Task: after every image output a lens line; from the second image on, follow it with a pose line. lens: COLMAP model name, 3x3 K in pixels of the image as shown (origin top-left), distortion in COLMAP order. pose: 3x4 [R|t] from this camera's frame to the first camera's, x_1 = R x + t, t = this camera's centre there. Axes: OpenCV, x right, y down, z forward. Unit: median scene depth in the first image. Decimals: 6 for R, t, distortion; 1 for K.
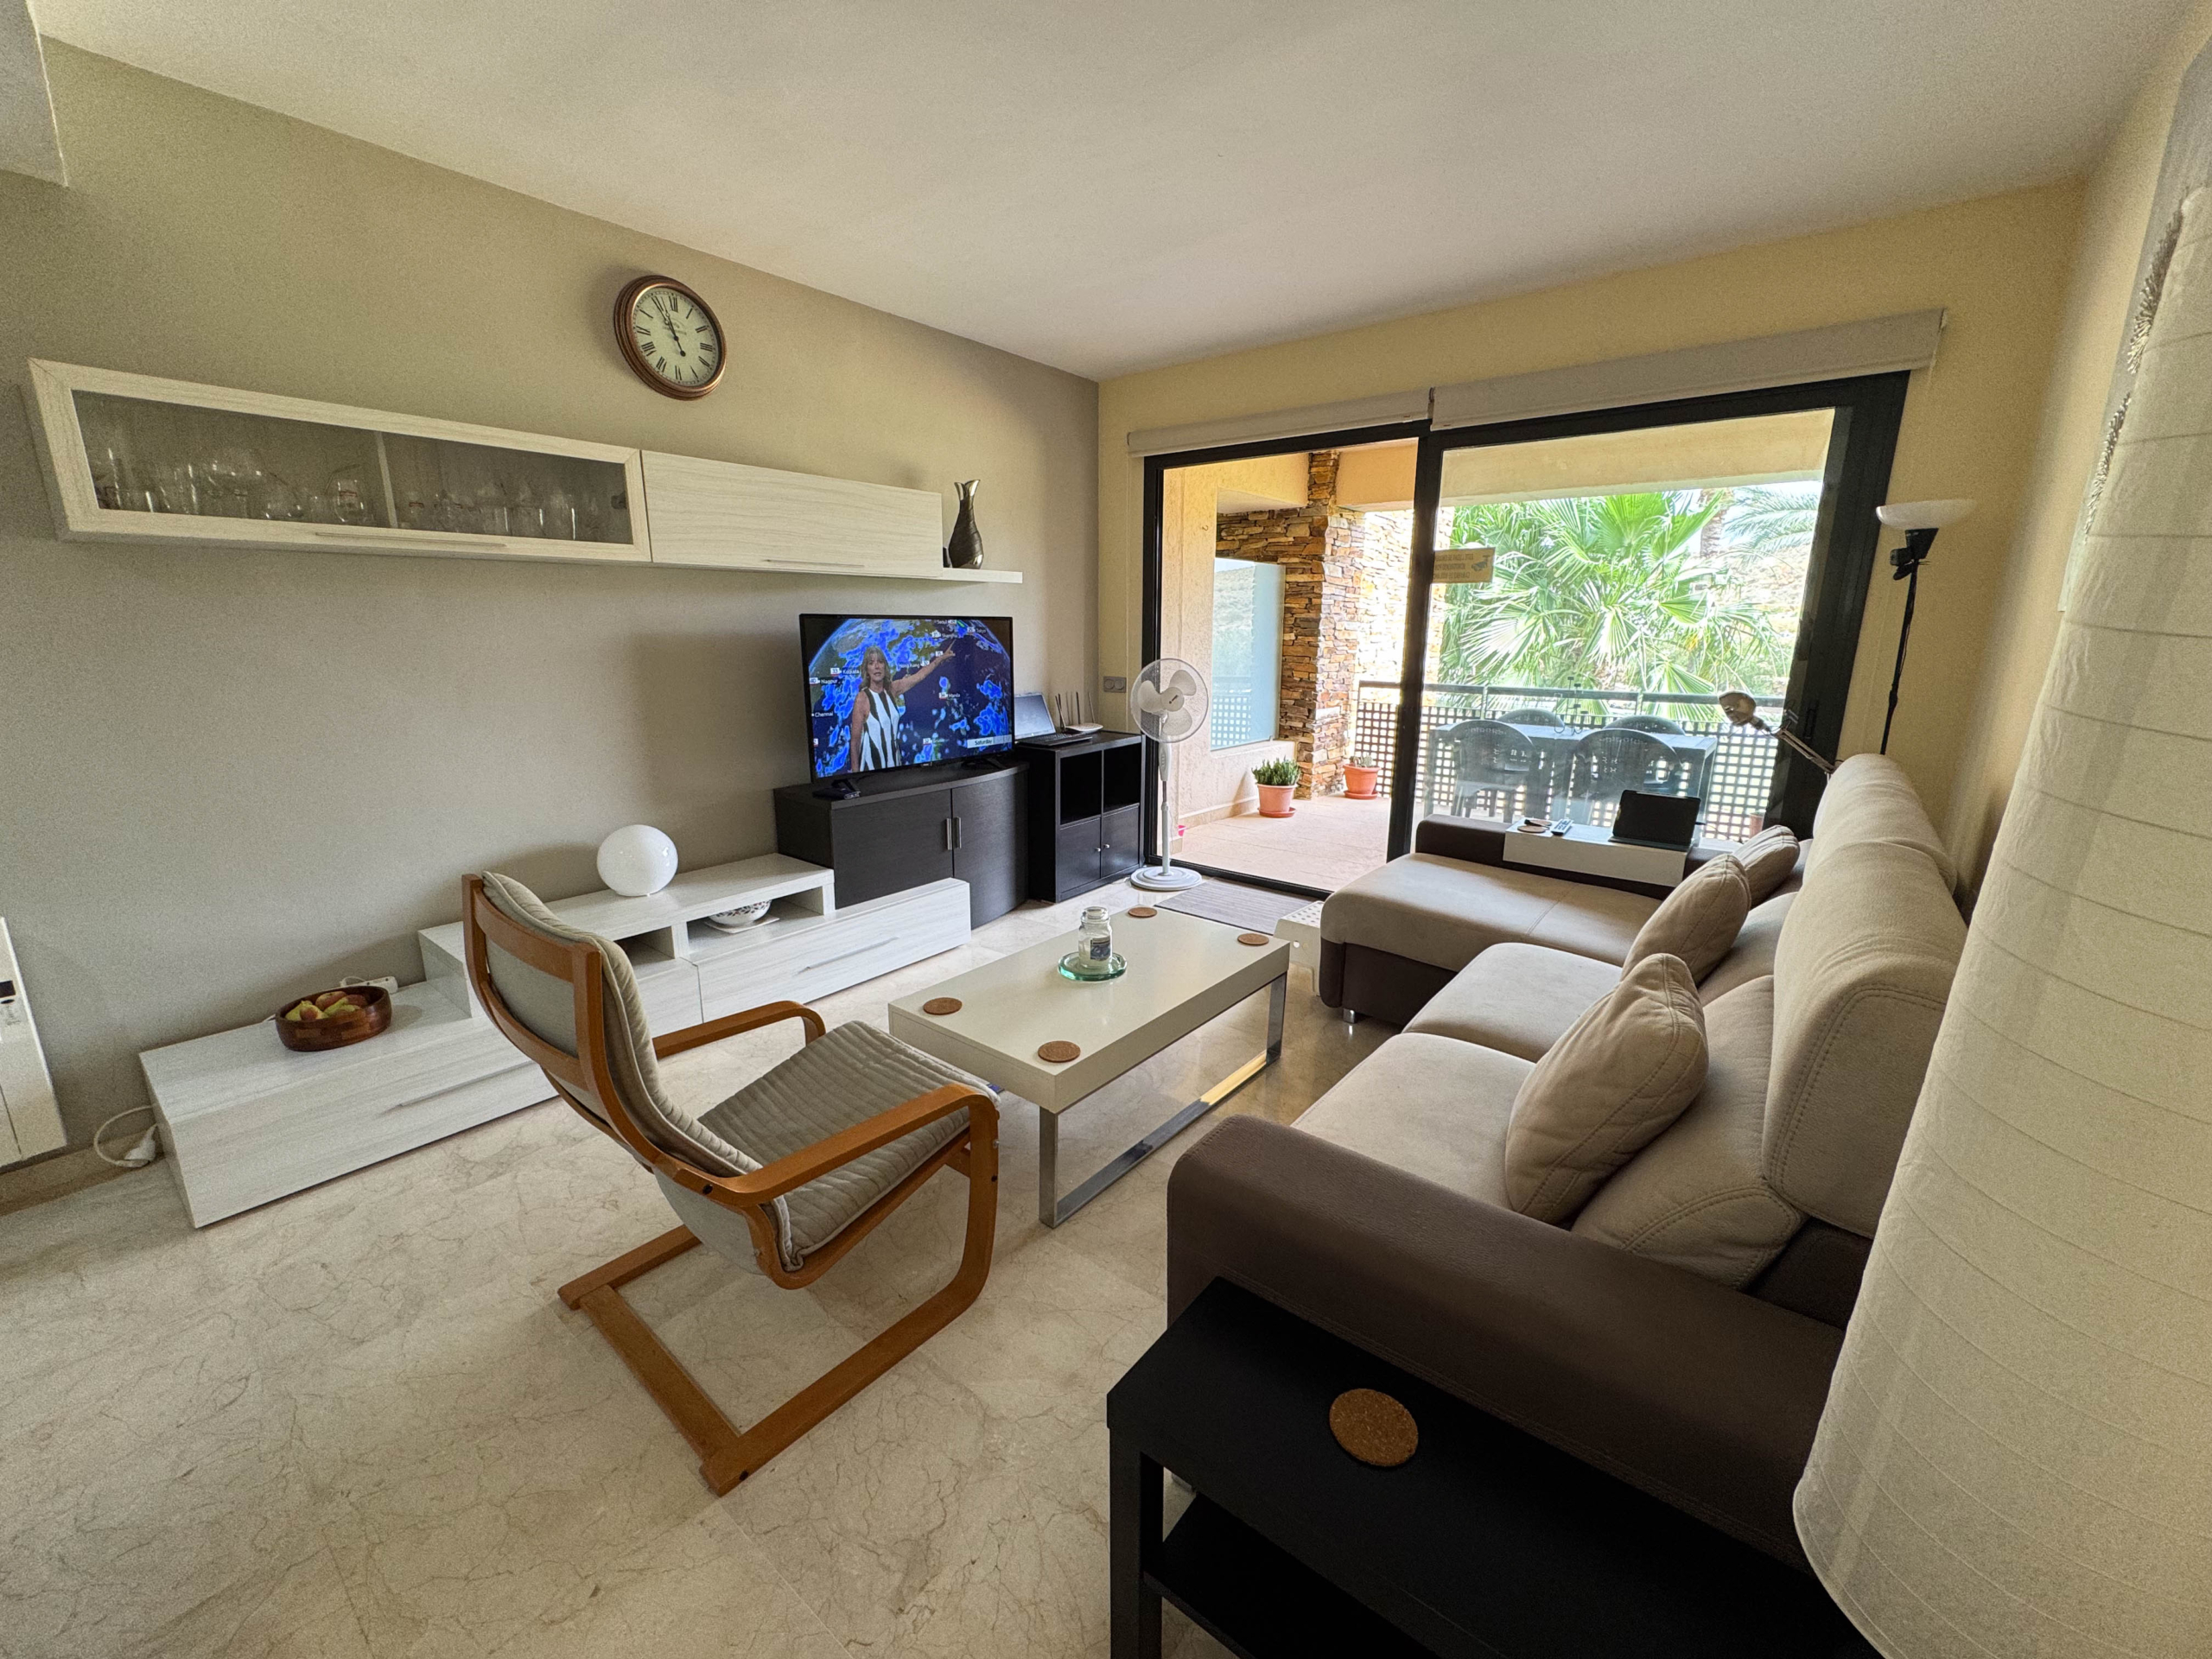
lens RADIAL K [[881.3, 0, 1110.5], [0, 881.3, 824.1], [0, 0, 1]] dist [-0.001666, 0.000259]
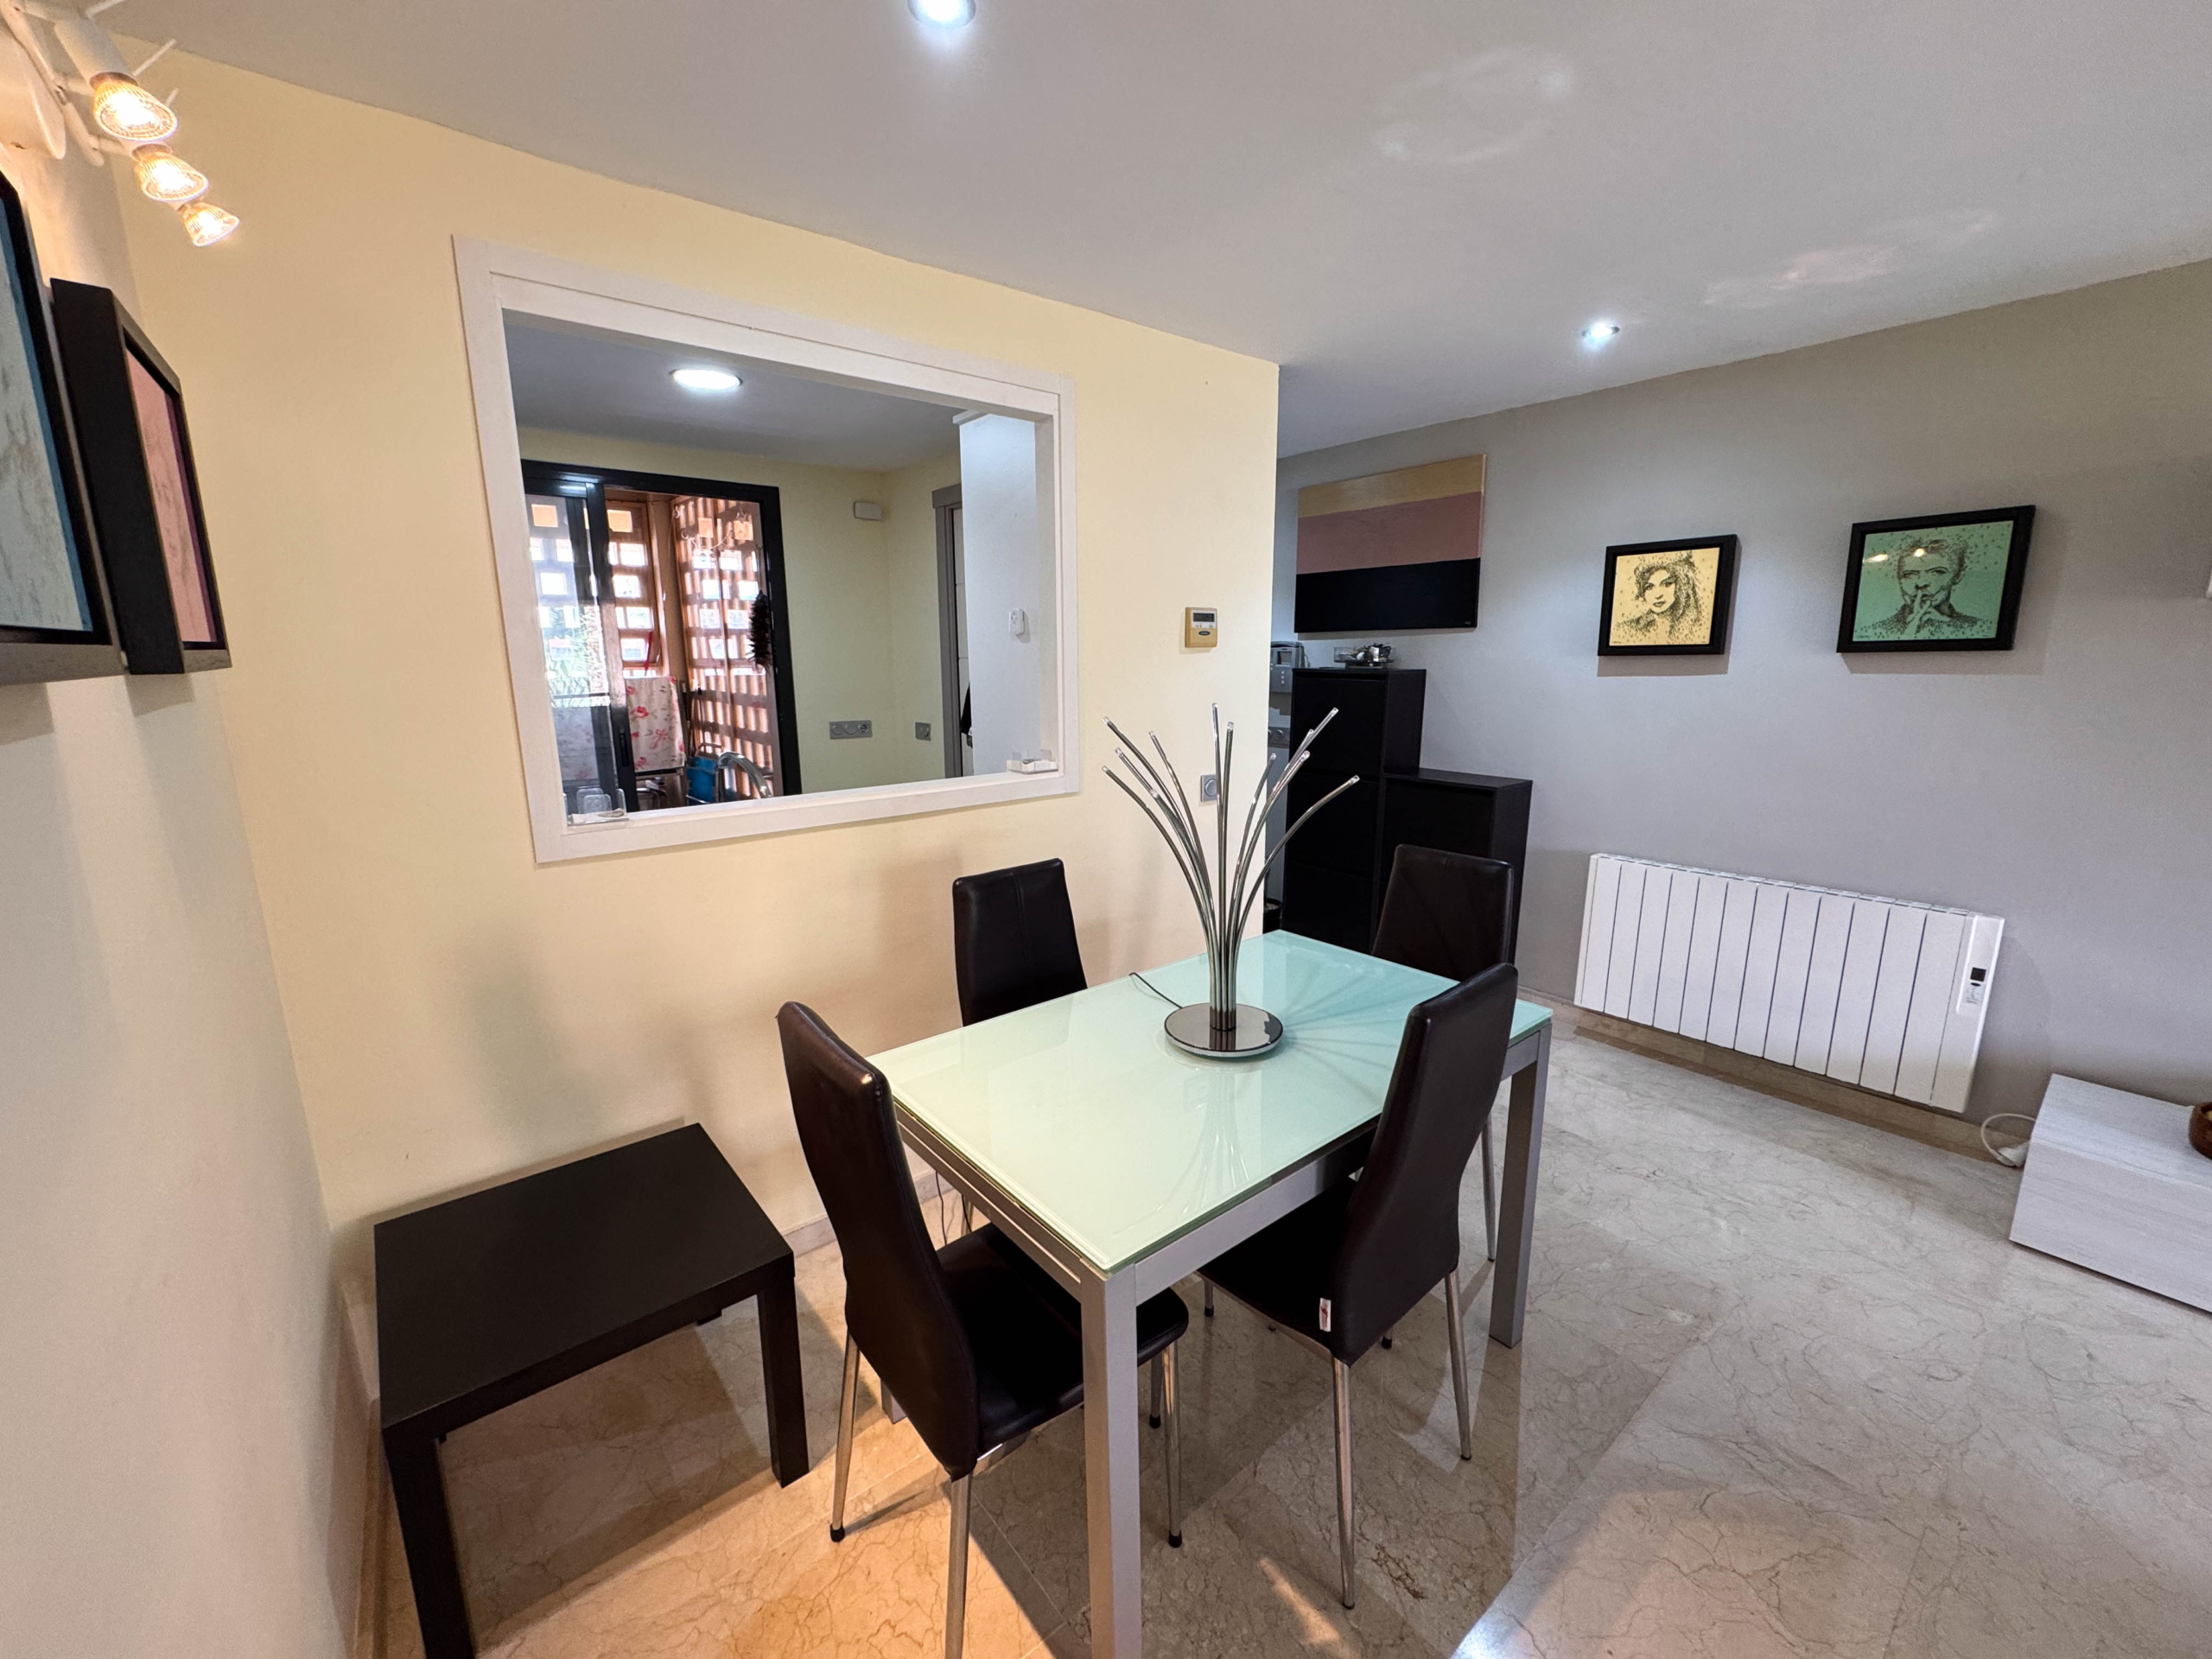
lens RADIAL K [[881.3, 0, 1106.7], [0, 881.3, 825.1], [0, 0, 1]] dist [-0.001666, 0.000259]
pose [[-0.220162, 0.183203, -0.958105, 0.118711], [-0.211283, 0.949933, 0.230191, -0.029408], [0.952307, 0.253110, -0.170432, 0.007406]]
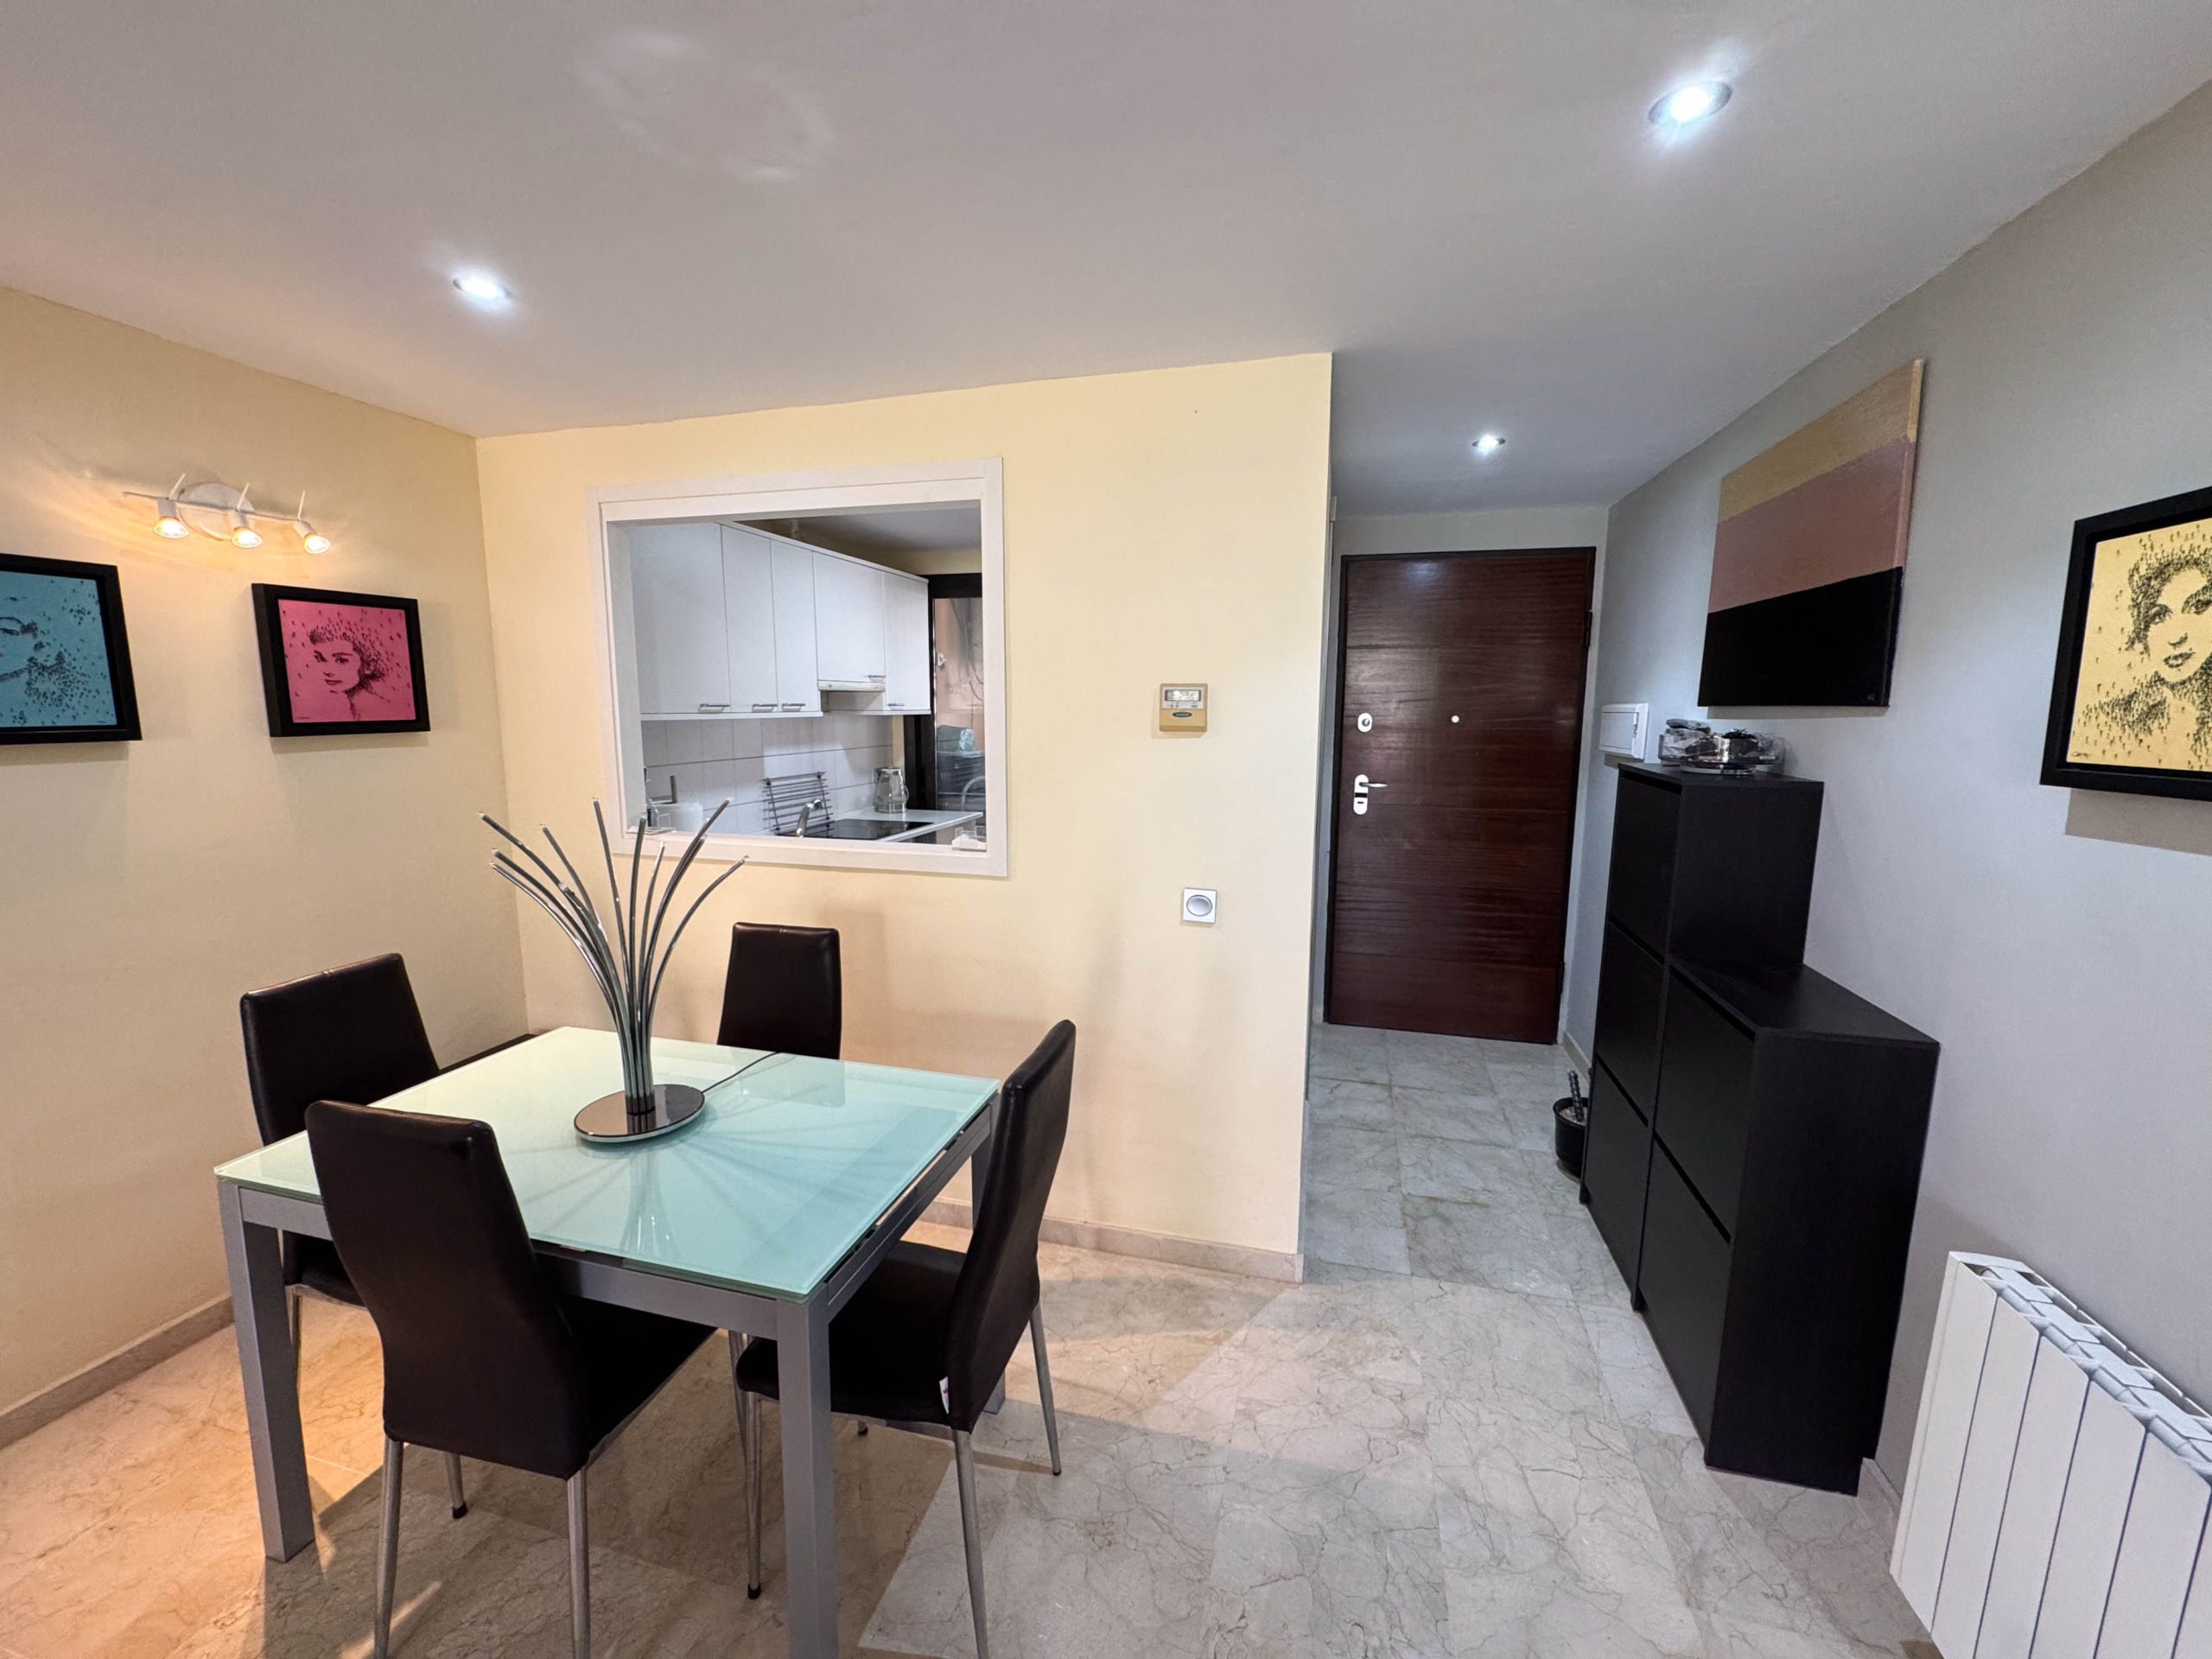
lens RADIAL K [[881.3, 0, 1109.8], [0, 881.3, 830.5], [0, 0, 1]] dist [-0.001666, 0.000259]
pose [[-0.920087, 0.045483, -0.389064, -0.638204], [-0.097876, 0.935036, 0.340775, -0.231509], [0.379288, 0.351622, -0.855863, 0.700664]]
